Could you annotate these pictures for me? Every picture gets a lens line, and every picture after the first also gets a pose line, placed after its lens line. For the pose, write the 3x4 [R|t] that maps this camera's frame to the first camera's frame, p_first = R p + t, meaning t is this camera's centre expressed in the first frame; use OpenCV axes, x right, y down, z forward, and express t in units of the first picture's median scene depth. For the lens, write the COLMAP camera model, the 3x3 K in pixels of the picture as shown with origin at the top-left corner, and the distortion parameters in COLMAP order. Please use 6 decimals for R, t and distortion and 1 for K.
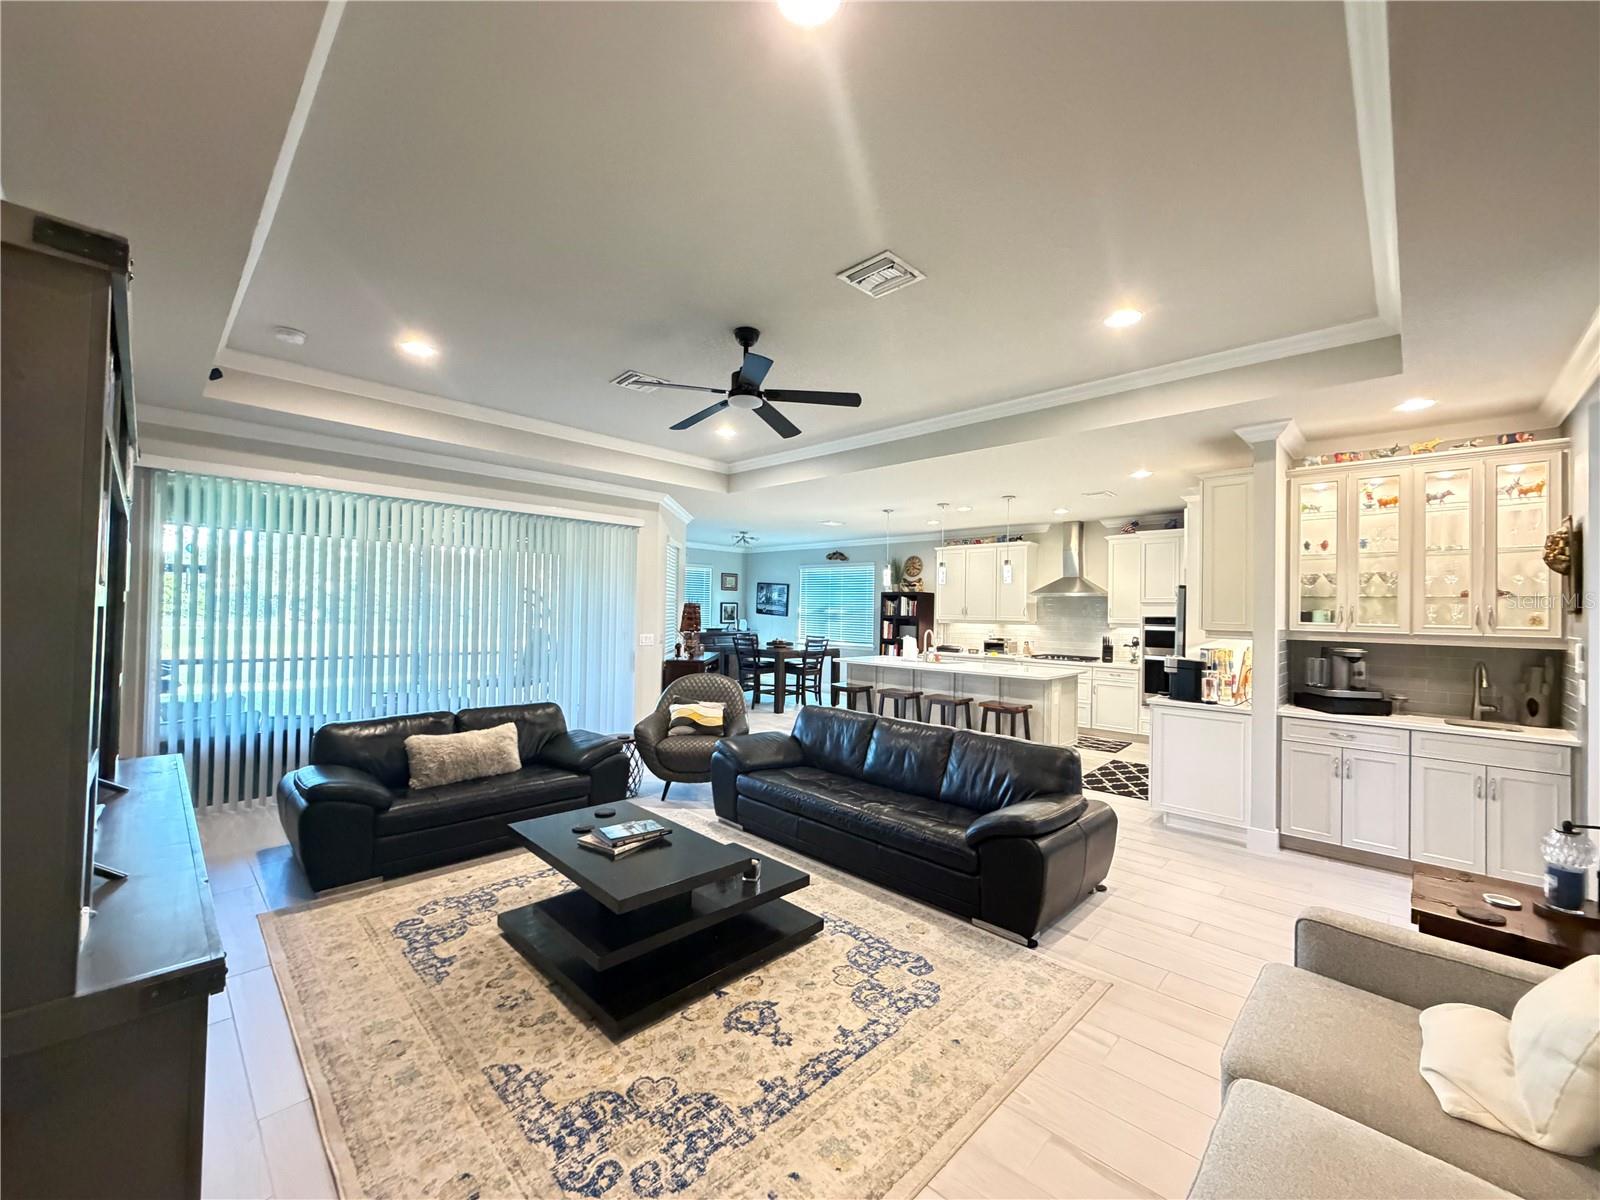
lens RADIAL K [[635.3, 0, 792.7], [0, 635.3, 600.2], [0, 0, 1]] dist [0.000622, -0.000007]
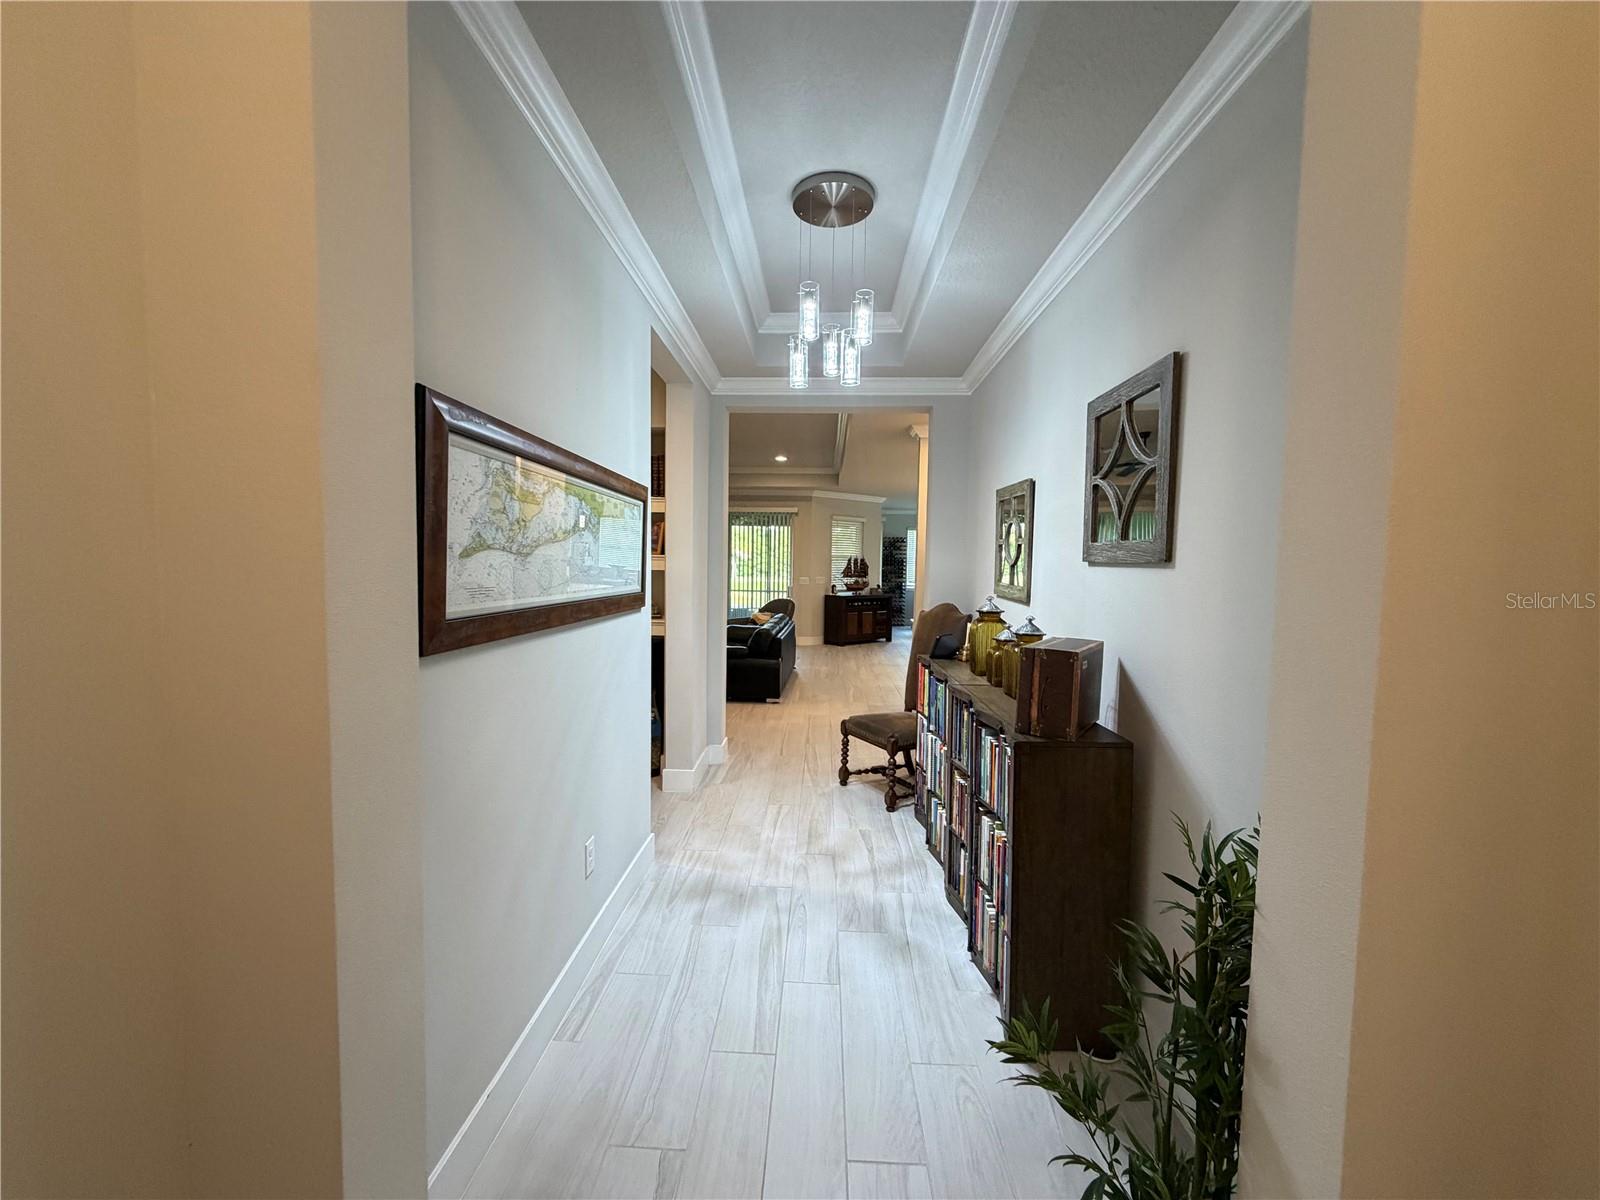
lens RADIAL K [[635.3, 0, 787.7], [0, 635.3, 598.4], [0, 0, 1]] dist [0.000622, -0.000007]
pose [[0.656420, 0.035536, -0.753559, 0.834604], [0.007414, 0.998538, 0.053547, 0.015819], [0.754360, -0.040736, 0.655196, -0.094979]]
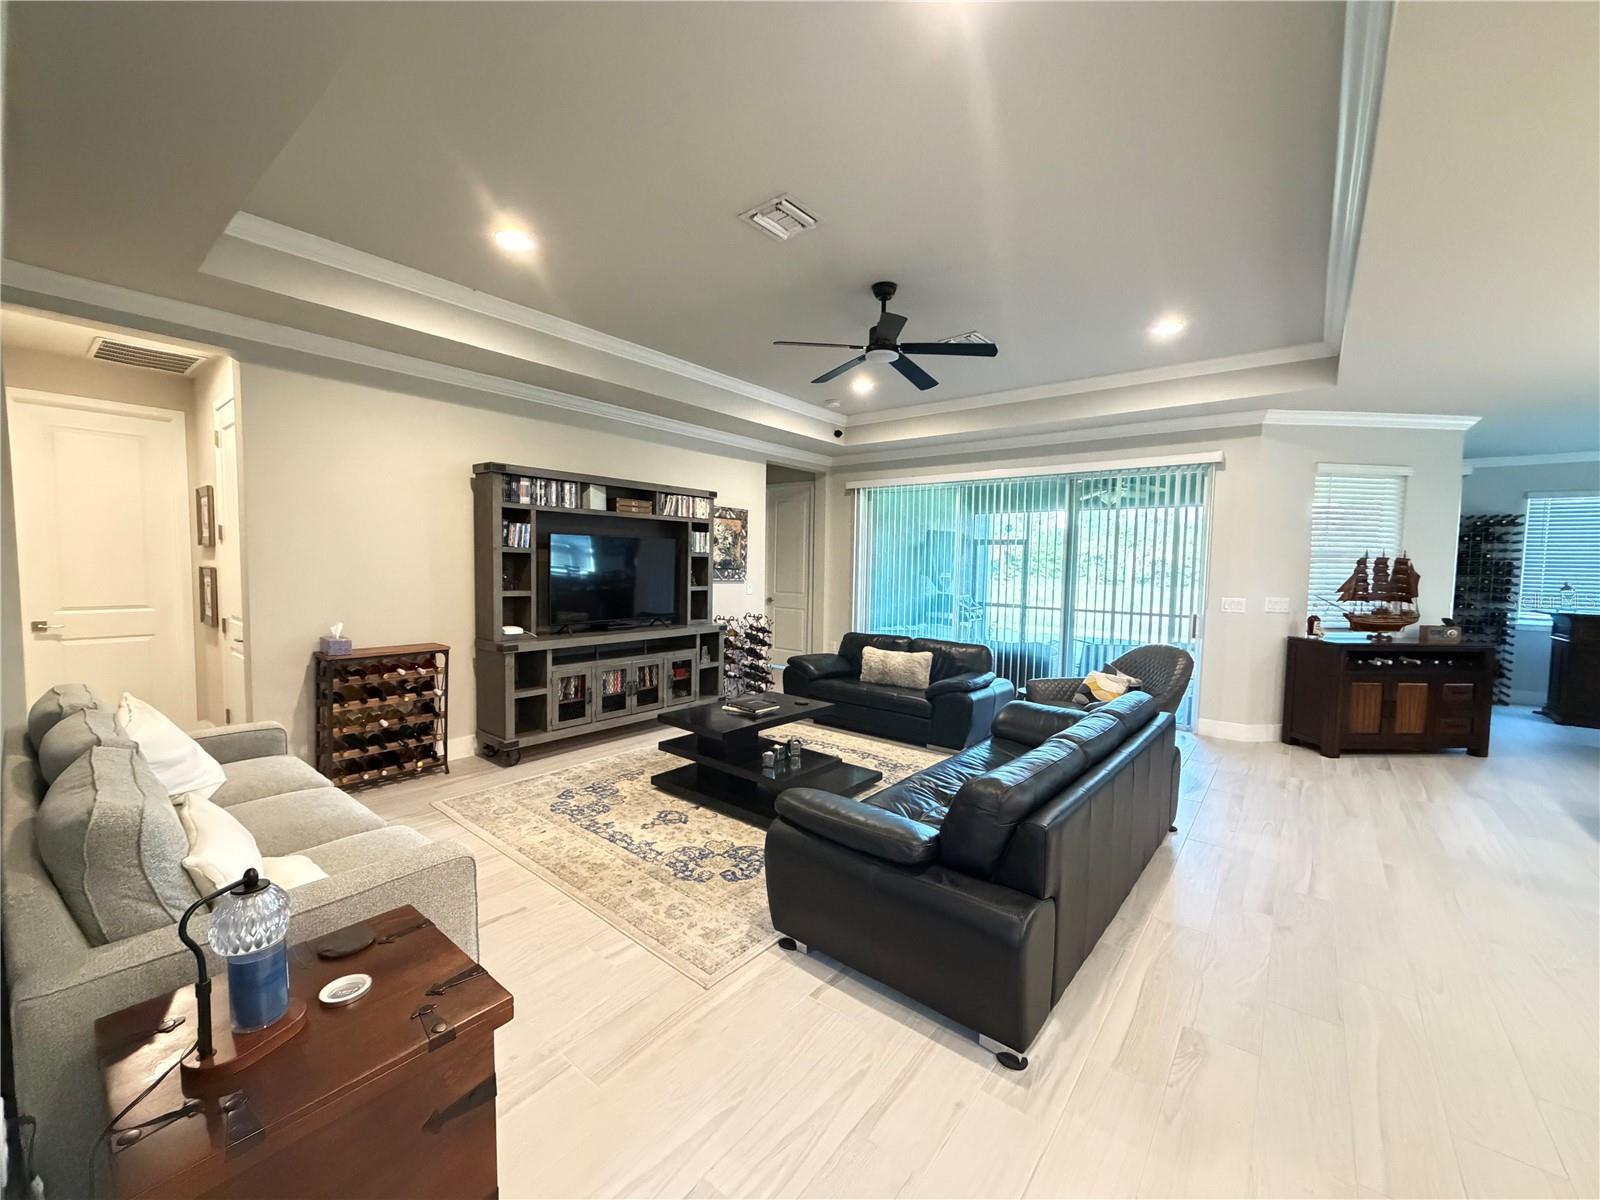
lens RADIAL K [[635.3, 0, 797.6], [0, 635.3, 601.9], [0, 0, 1]] dist [0.000622, -0.000007]
pose [[0.097970, 0.046881, -0.994085, 0.420137], [-0.000443, 0.998892, 0.047064, 0.017893], [0.995189, -0.004170, 0.097882, 0.330229]]
